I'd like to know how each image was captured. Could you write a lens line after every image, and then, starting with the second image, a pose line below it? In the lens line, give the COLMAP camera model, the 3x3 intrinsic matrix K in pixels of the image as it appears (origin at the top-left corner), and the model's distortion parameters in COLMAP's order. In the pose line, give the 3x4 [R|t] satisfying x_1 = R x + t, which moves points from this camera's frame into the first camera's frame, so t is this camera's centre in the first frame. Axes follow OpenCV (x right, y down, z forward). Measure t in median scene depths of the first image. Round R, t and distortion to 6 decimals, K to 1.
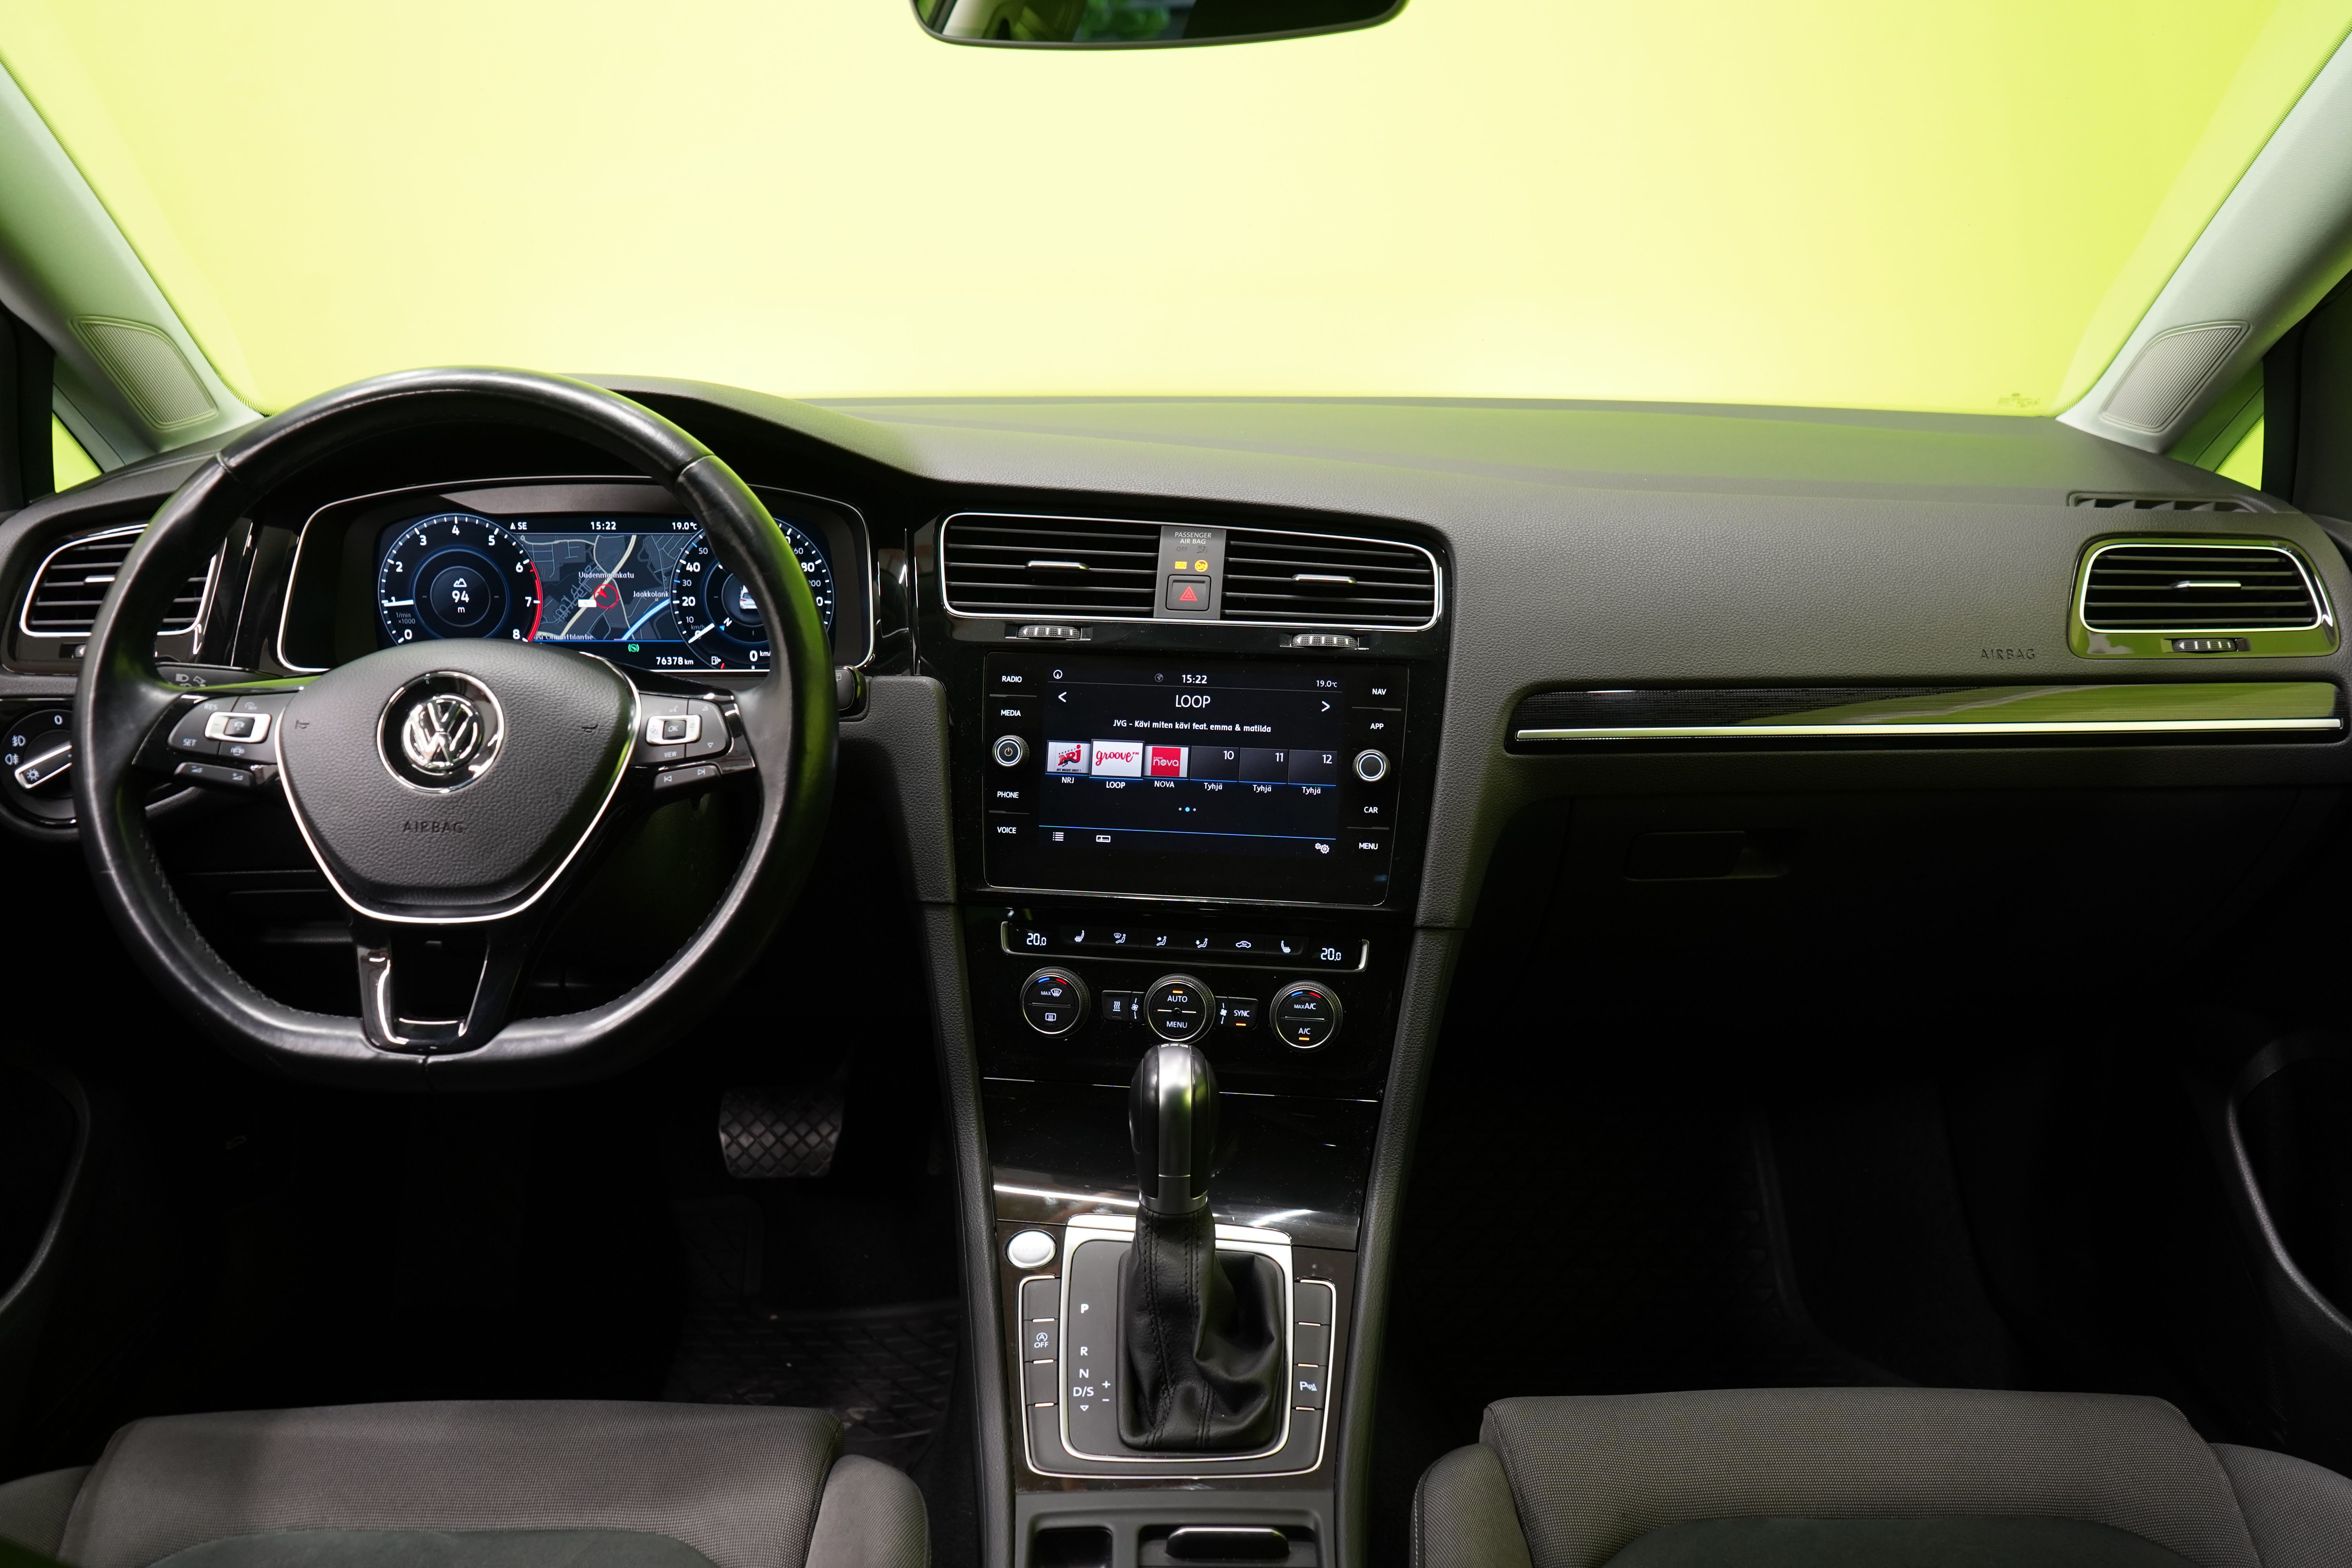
lens RADIAL K [[1898.9, 0, 1175.8], [0, 1898.9, 791.4], [0, 0, 1]] dist [-0.003878, -0.001747]
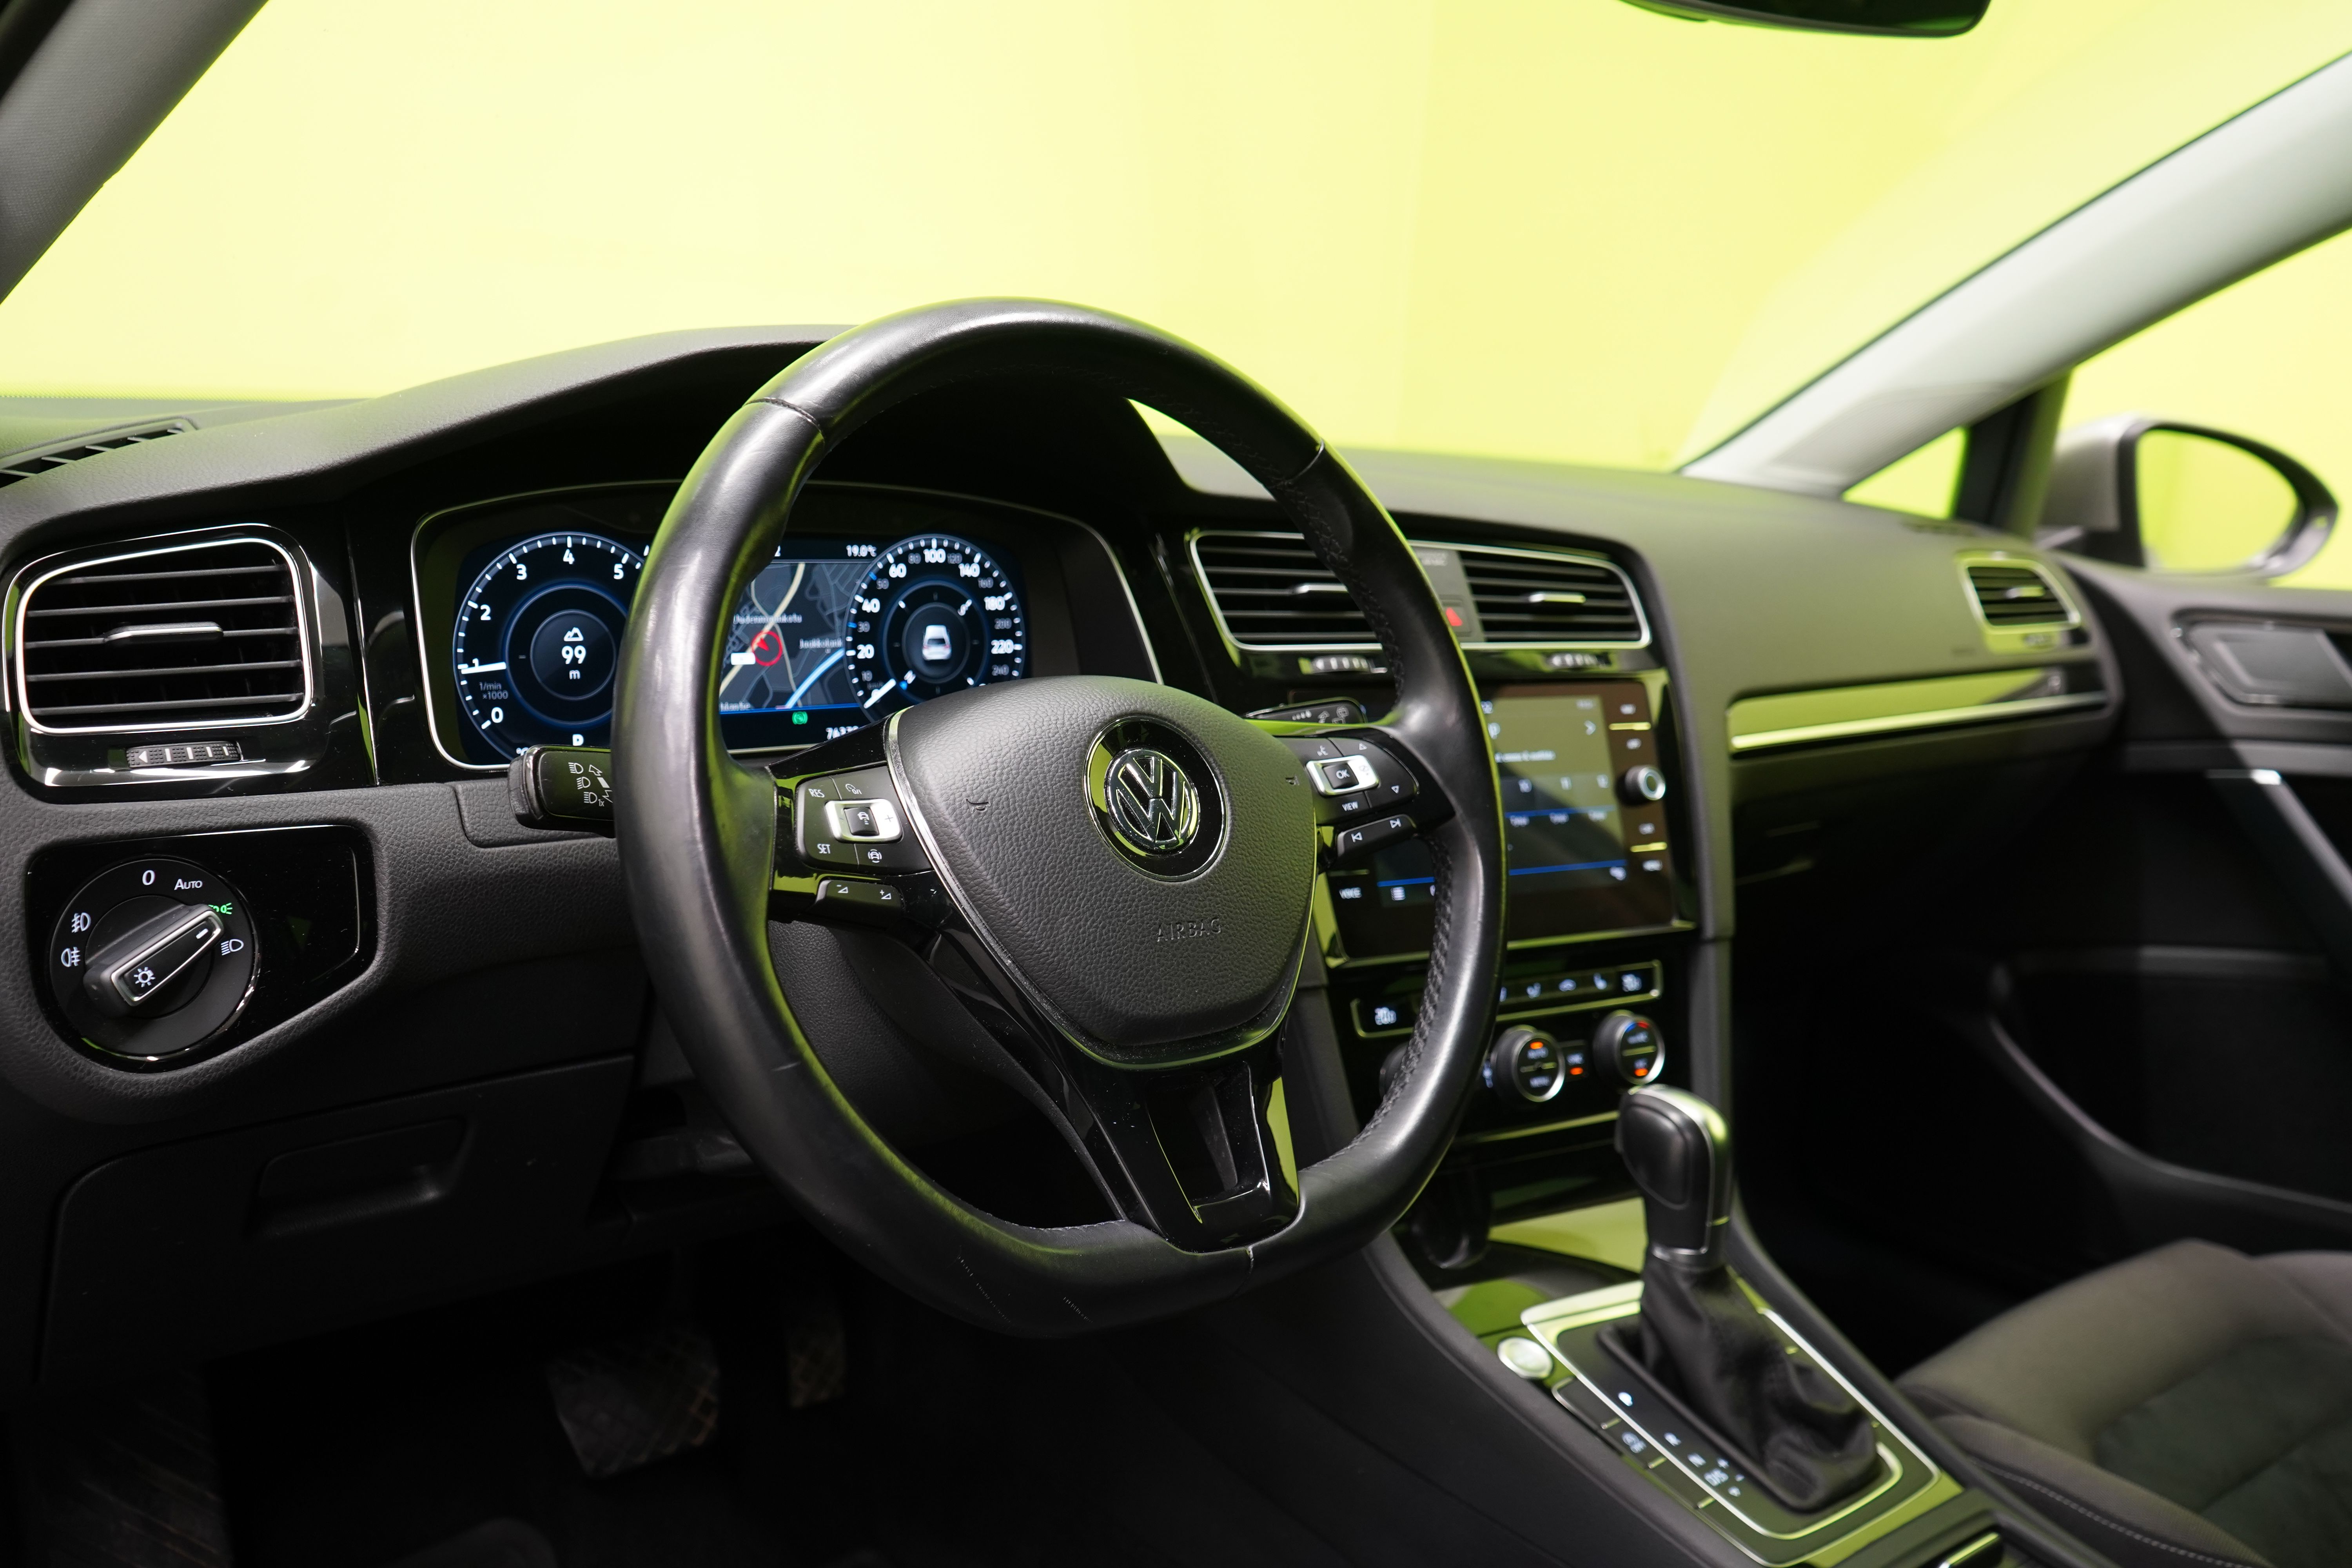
lens RADIAL K [[1986.4, 0, 1174.8], [0, 1986.4, 777.1], [0, 0, 1]] dist [-0.009609, -0.002194]
pose [[0.770808, -0.071399, 0.633054, -0.662684], [0.119372, 0.992287, -0.033432, -0.010435], [-0.625784, 0.101338, 0.773385, 0.325007]]
